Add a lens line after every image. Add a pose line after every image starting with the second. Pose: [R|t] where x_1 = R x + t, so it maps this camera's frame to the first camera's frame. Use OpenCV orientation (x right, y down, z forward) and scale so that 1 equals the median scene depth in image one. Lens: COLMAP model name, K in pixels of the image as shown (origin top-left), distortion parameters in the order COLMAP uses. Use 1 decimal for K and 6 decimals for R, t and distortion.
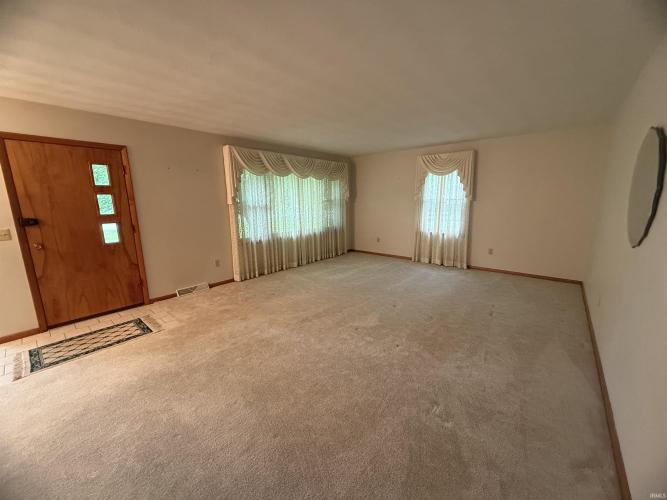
lens RADIAL K [[264.5, 0, 334.4], [0, 264.5, 252.5], [0, 0, 1]] dist [0.001838, -0.000707]
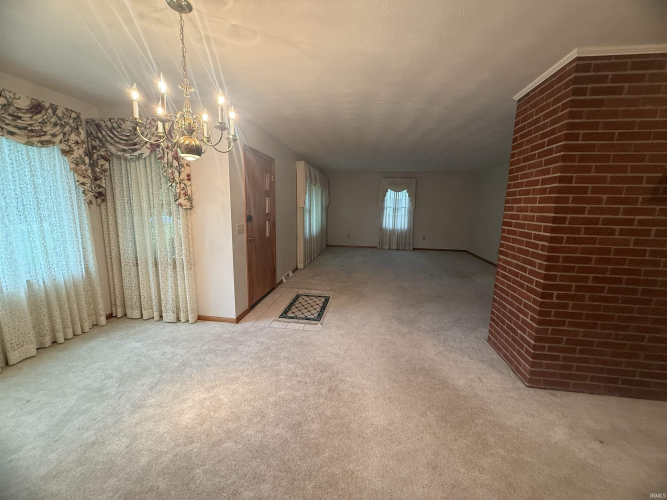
lens RADIAL K [[264.5, 0, 330.5], [0, 264.5, 249.8], [0, 0, 1]] dist [0.001838, -0.000707]
pose [[0.849659, -0.056422, 0.524305, -1.378975], [0.068677, 0.997631, -0.003936, 0.053389], [-0.522841, 0.039352, 0.851521, -0.212863]]
